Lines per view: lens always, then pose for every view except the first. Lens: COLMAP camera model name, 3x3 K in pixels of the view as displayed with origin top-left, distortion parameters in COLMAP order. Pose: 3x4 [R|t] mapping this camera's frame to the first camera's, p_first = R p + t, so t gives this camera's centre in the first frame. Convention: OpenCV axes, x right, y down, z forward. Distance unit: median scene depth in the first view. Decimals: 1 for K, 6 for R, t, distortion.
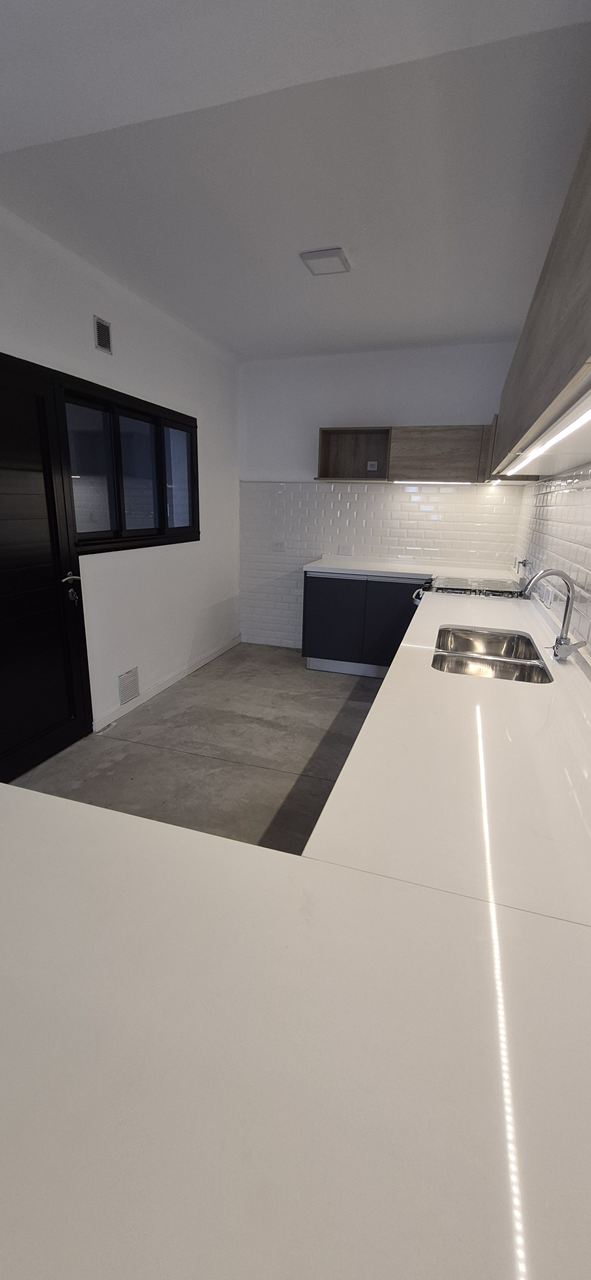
lens RADIAL K [[496.9, 0, 295.5], [0, 496.9, 640.0], [0, 0, 1]] dist [-0.009809, -0.000211]
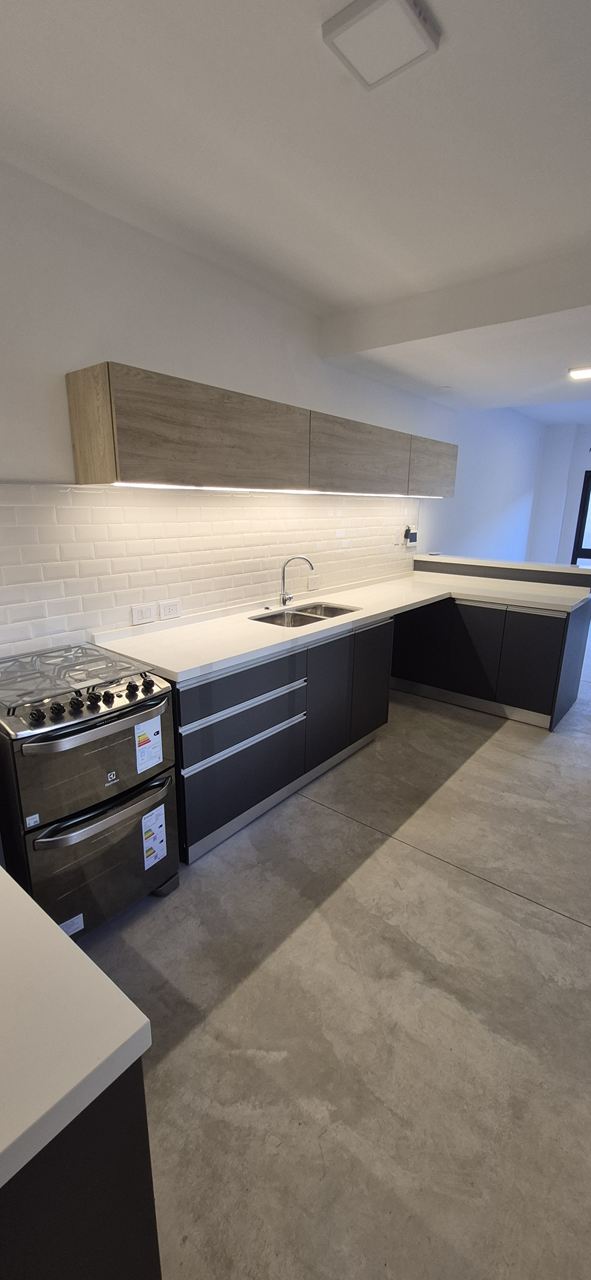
lens RADIAL K [[496.9, 0, 295.5], [0, 496.9, 640.0], [0, 0, 1]] dist [-0.009809, -0.000211]
pose [[-0.930045, -0.127356, 0.344668, -0.064823], [0.066670, 0.863954, 0.499137, -0.338574], [-0.361346, 0.487199, -0.795026, 1.117397]]
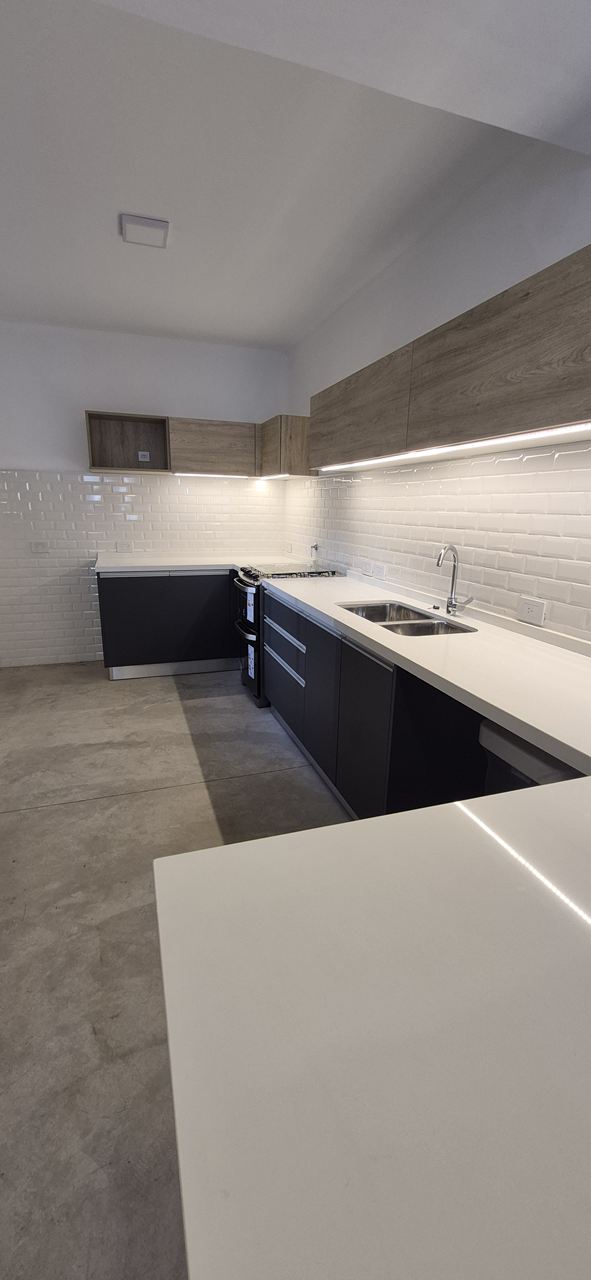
lens RADIAL K [[496.9, 0, 295.5], [0, 496.9, 640.0], [0, 0, 1]] dist [-0.009809, -0.000211]
pose [[0.798468, -0.164472, 0.579135, -0.249846], [0.158911, 0.985421, 0.060761, -0.017472], [-0.580686, 0.043515, 0.812964, 0.082996]]
